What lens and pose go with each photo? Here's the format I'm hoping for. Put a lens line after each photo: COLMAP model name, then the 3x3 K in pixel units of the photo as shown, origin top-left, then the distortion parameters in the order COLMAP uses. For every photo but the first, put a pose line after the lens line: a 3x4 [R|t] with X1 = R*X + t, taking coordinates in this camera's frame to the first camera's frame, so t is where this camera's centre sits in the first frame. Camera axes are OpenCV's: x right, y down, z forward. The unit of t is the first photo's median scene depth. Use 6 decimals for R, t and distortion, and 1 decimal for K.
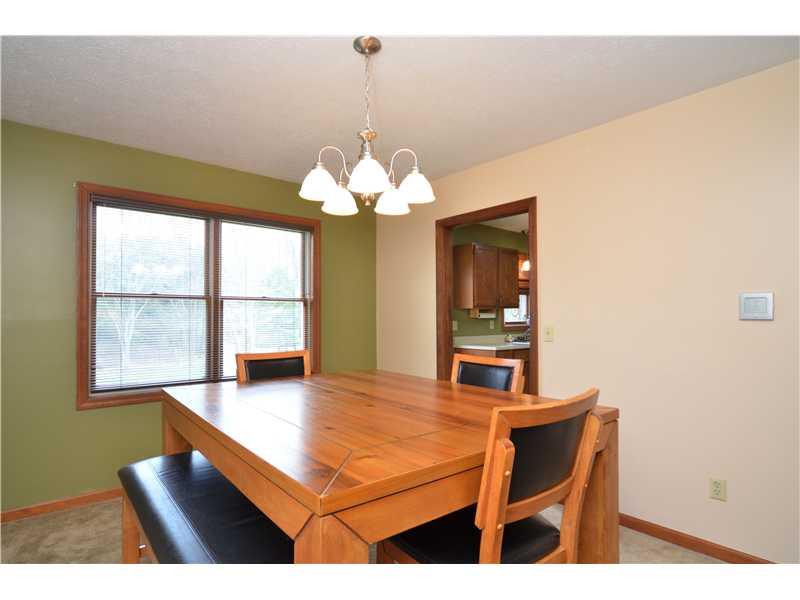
lens RADIAL K [[429.1, 0, 399.2], [0, 429.1, 311.1], [0, 0, 1]] dist [-0.020909, -0.000150]
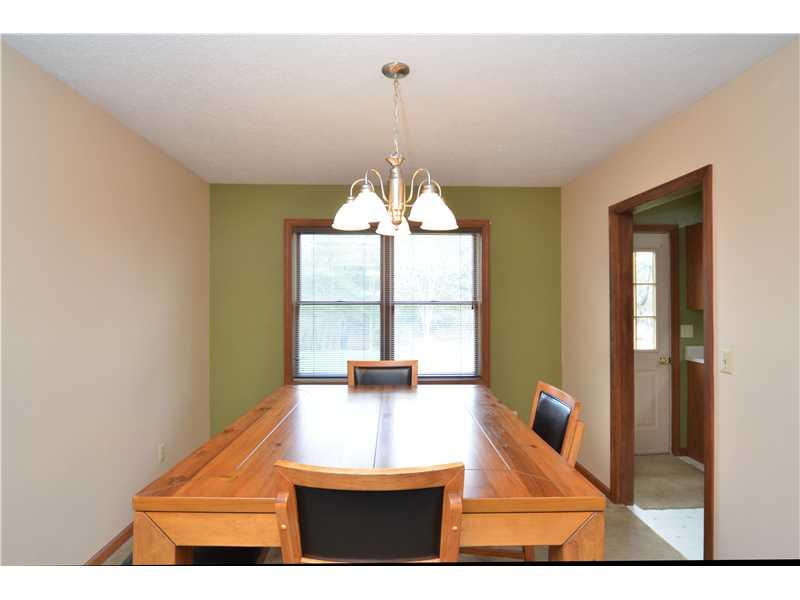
lens RADIAL K [[446.3, 0, 392.2], [0, 446.3, 299.8], [0, 0, 1]] dist [-0.016507, -0.000203]
pose [[0.781896, -0.001816, -0.623407, 0.369888], [0.007987, 0.999943, 0.007104, -0.057033], [0.623358, -0.010533, 0.781865, 0.107880]]
